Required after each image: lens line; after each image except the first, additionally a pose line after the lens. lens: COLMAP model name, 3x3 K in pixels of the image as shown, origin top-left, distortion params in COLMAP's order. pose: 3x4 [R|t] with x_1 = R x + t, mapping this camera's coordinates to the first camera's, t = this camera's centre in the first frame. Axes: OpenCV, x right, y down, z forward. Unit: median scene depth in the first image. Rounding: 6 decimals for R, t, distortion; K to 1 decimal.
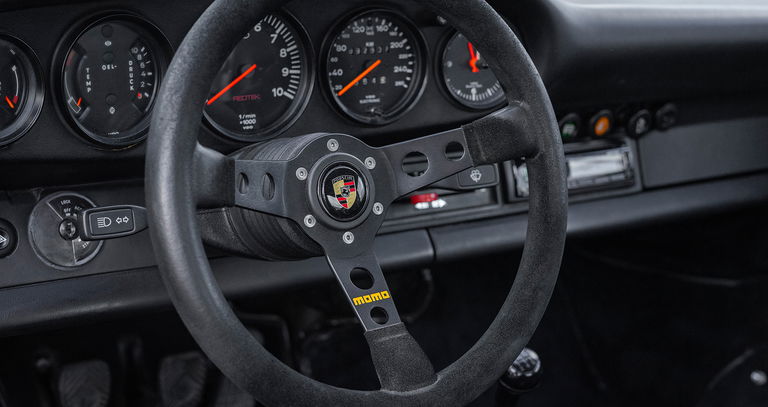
lens RADIAL K [[1222.7, 0, 384.0], [0, 1222.7, 203.5], [0, 0, 1]] dist [-0.080751, 0.046288]
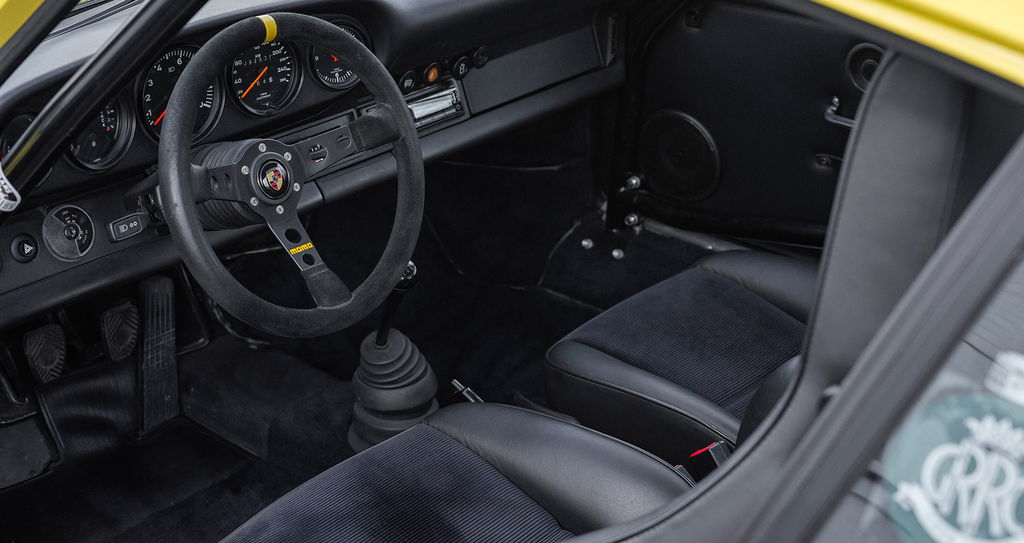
lens RADIAL K [[1630.2, 0, 512.0], [0, 1630.2, 271.5], [0, 0, 1]] dist [-0.080751, 0.046288]
pose [[0.963052, -0.168867, 0.209797, -0.155275], [0.136559, 0.977620, 0.160035, -0.144877], [-0.232126, -0.125472, 0.964559, -0.800432]]
